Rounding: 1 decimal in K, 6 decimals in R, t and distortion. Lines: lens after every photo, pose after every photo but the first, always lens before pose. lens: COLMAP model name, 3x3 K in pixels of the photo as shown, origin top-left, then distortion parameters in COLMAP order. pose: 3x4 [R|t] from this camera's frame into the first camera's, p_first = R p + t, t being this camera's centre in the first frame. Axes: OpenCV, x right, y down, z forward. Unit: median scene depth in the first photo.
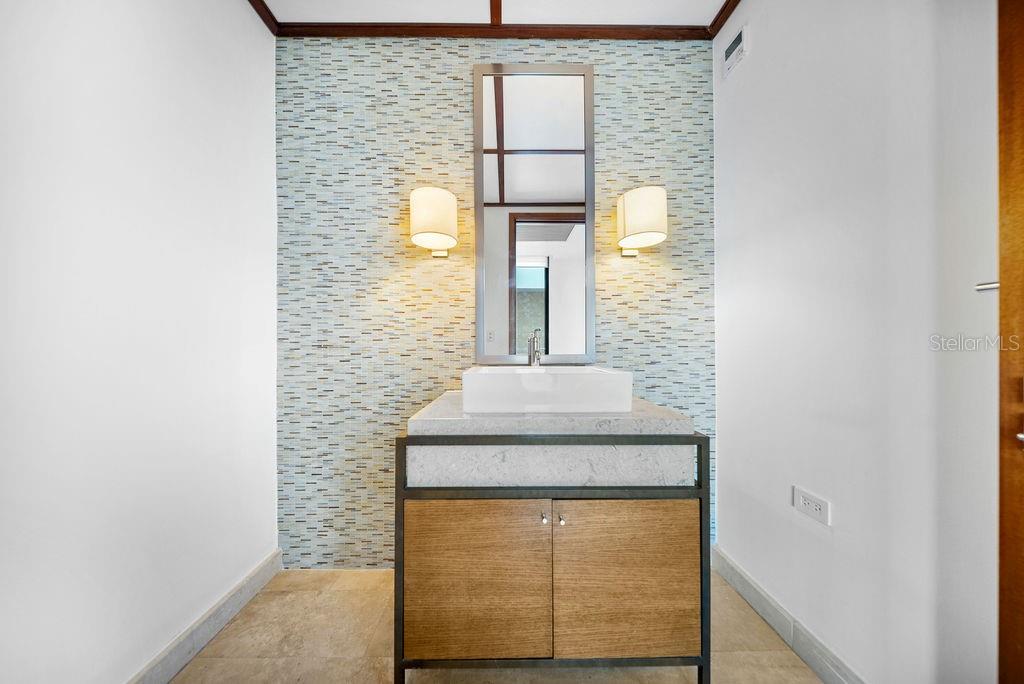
lens RADIAL K [[305.2, 0, 511.5], [0, 305.2, 343.7], [0, 0, 1]] dist [0.007862, -0.005261]
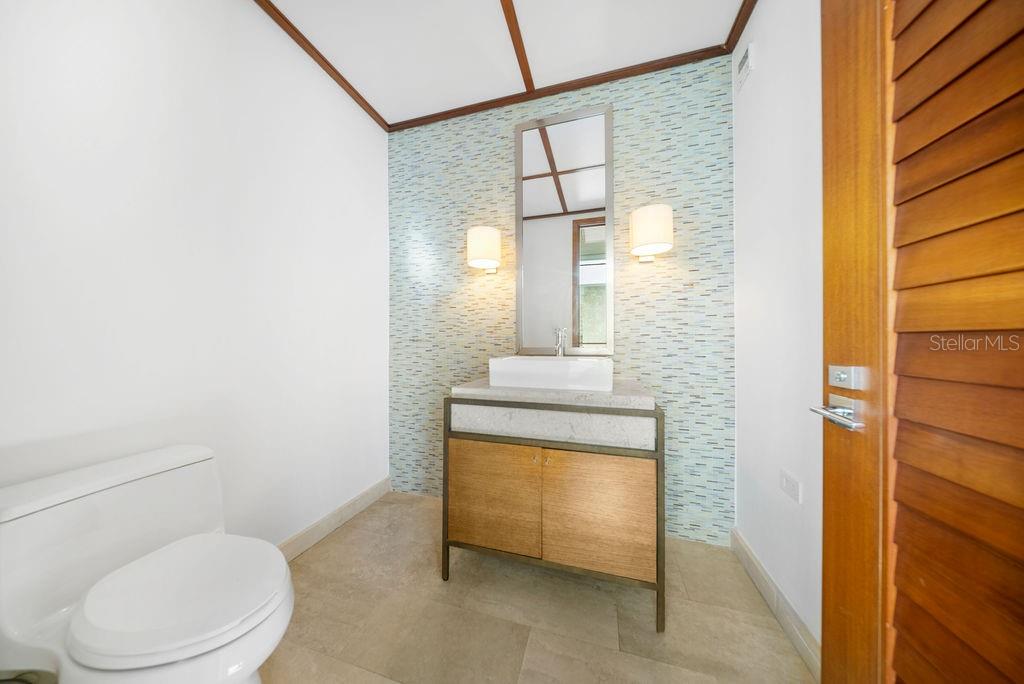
lens RADIAL K [[289.1, 0, 511.5], [0, 289.1, 336.1], [0, 0, 1]] dist [0.008022, -0.004181]
pose [[0.958422, -0.003281, -0.285336, 0.210372], [0.001593, 0.999980, -0.006145, -0.002352], [0.285351, 0.005435, 0.958408, -0.185224]]
